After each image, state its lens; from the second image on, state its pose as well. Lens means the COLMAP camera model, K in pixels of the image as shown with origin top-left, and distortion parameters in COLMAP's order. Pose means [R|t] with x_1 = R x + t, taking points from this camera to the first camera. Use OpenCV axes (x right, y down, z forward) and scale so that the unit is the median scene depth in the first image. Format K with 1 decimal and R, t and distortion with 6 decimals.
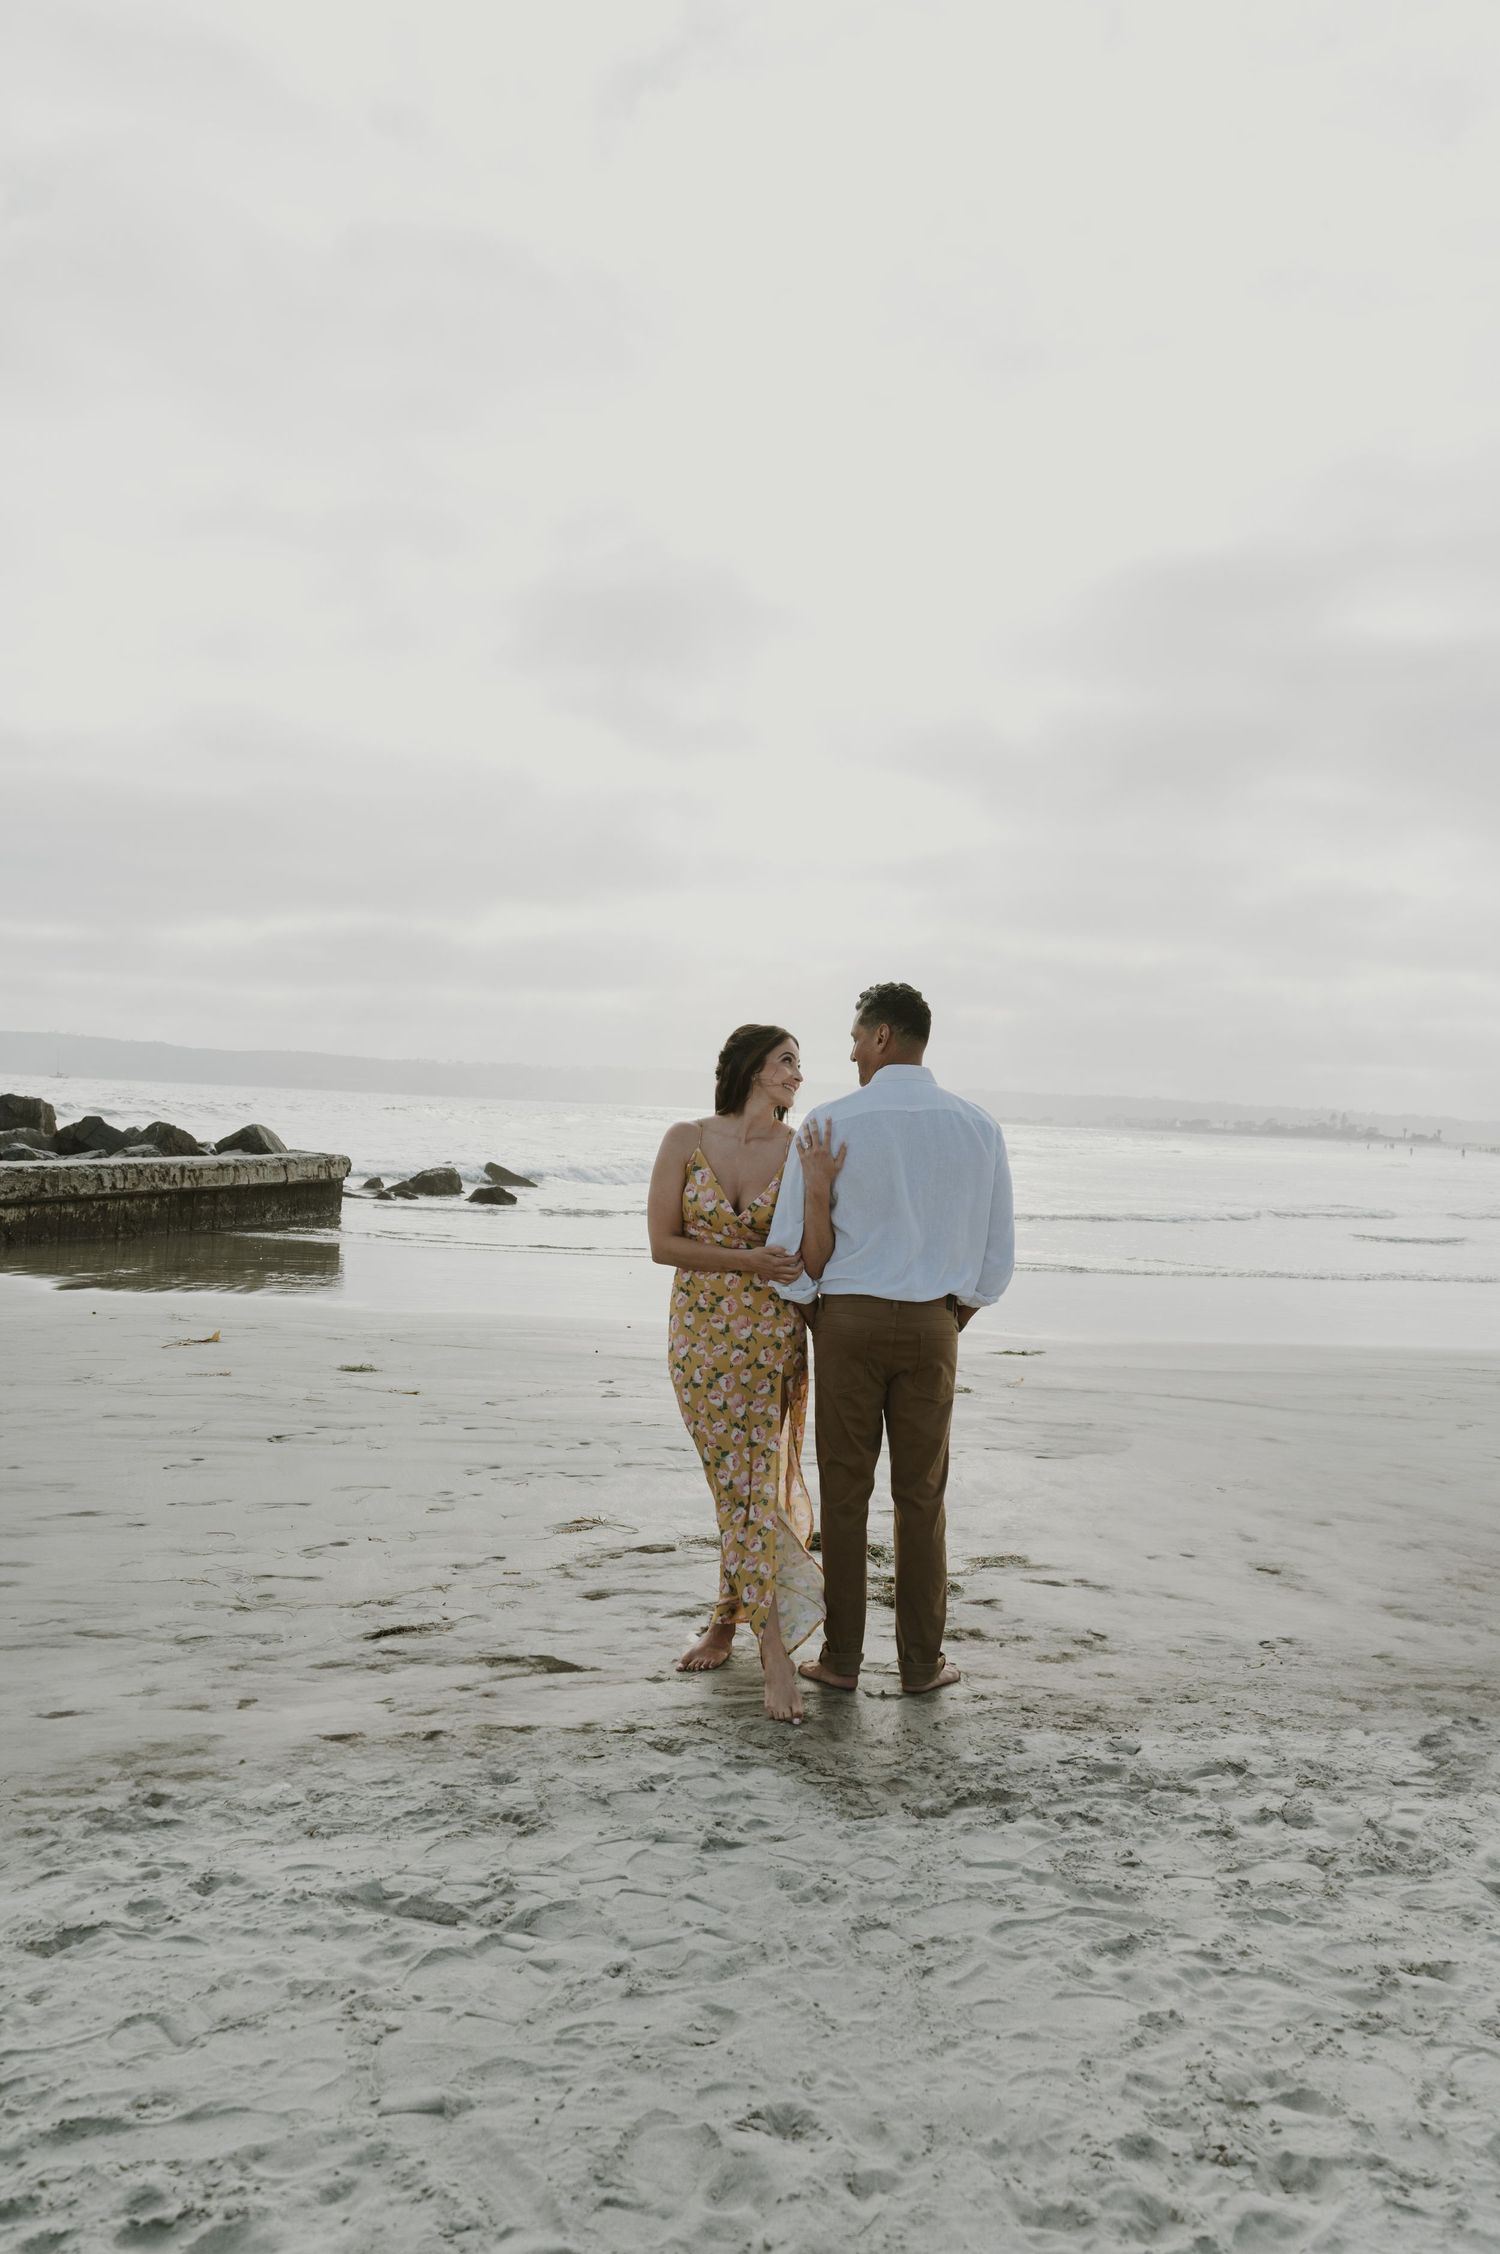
lens RADIAL K [[1807.4, 0, 753.1], [0, 1807.4, 1128.0], [0, 0, 1]] dist [0.004744, 0.000705]
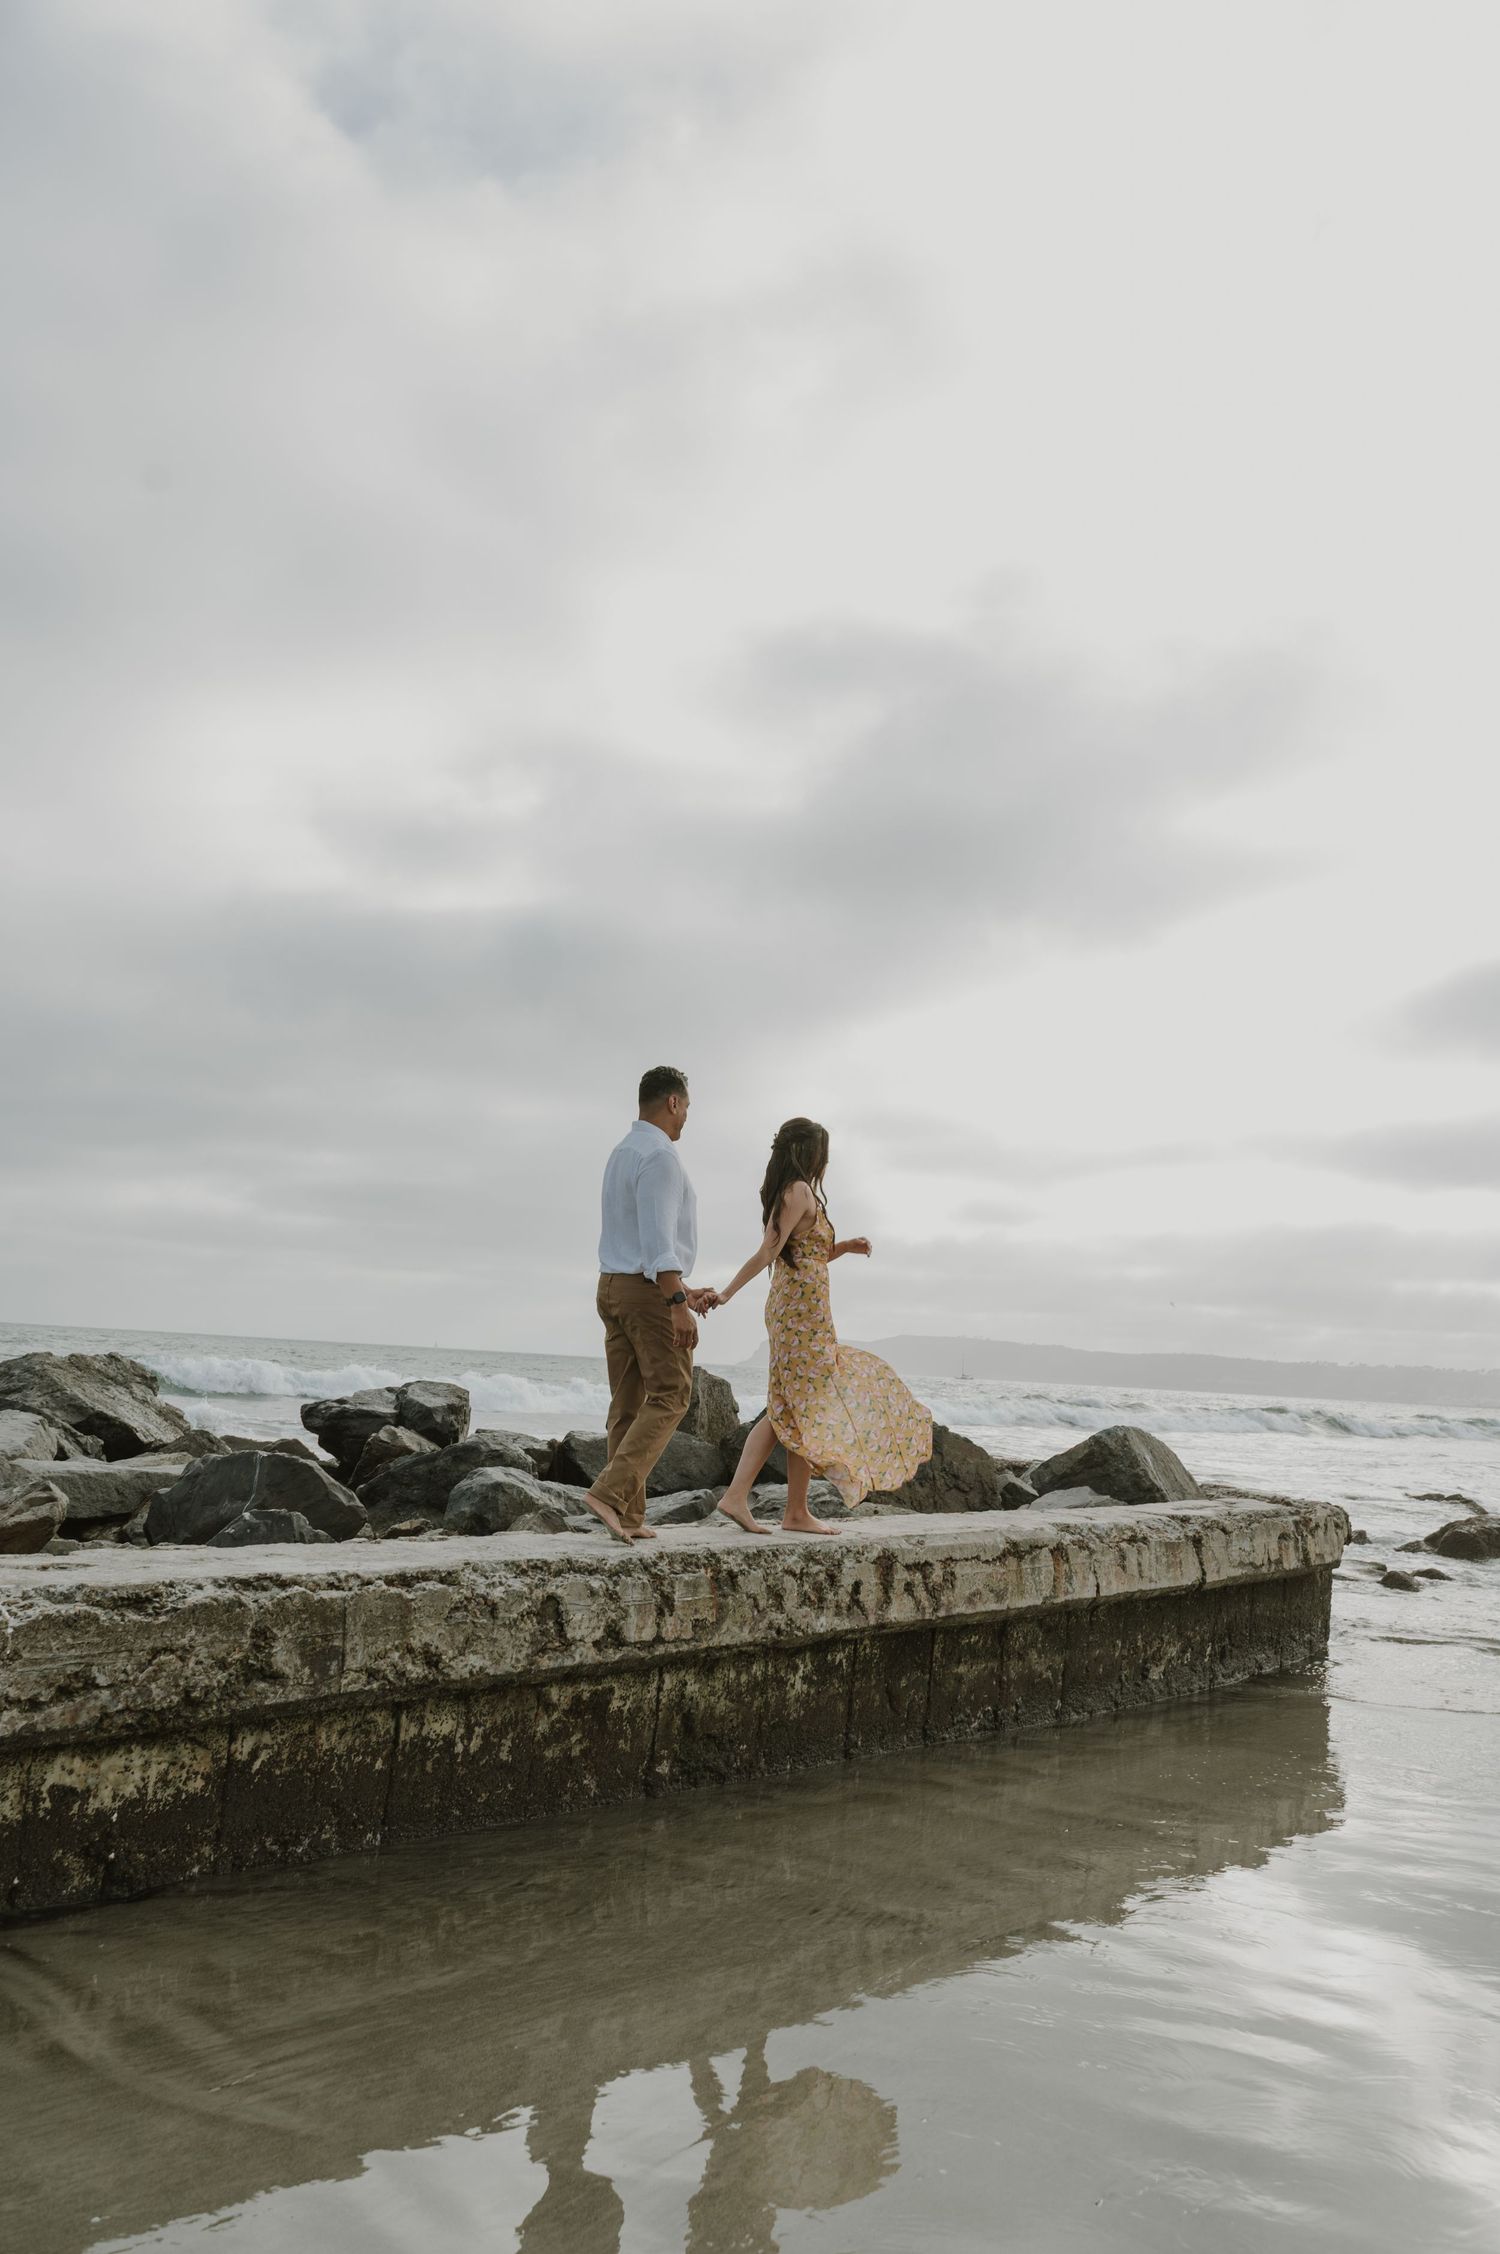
lens RADIAL K [[1807.4, 0, 753.7], [0, 1807.4, 1126.5], [0, 0, 1]] dist [0.004744, 0.000705]
pose [[0.885573, -0.061717, -0.460382, -0.175238], [-0.016258, 0.986408, -0.163506, -0.000947], [0.464216, 0.152281, 0.872533, 0.665701]]
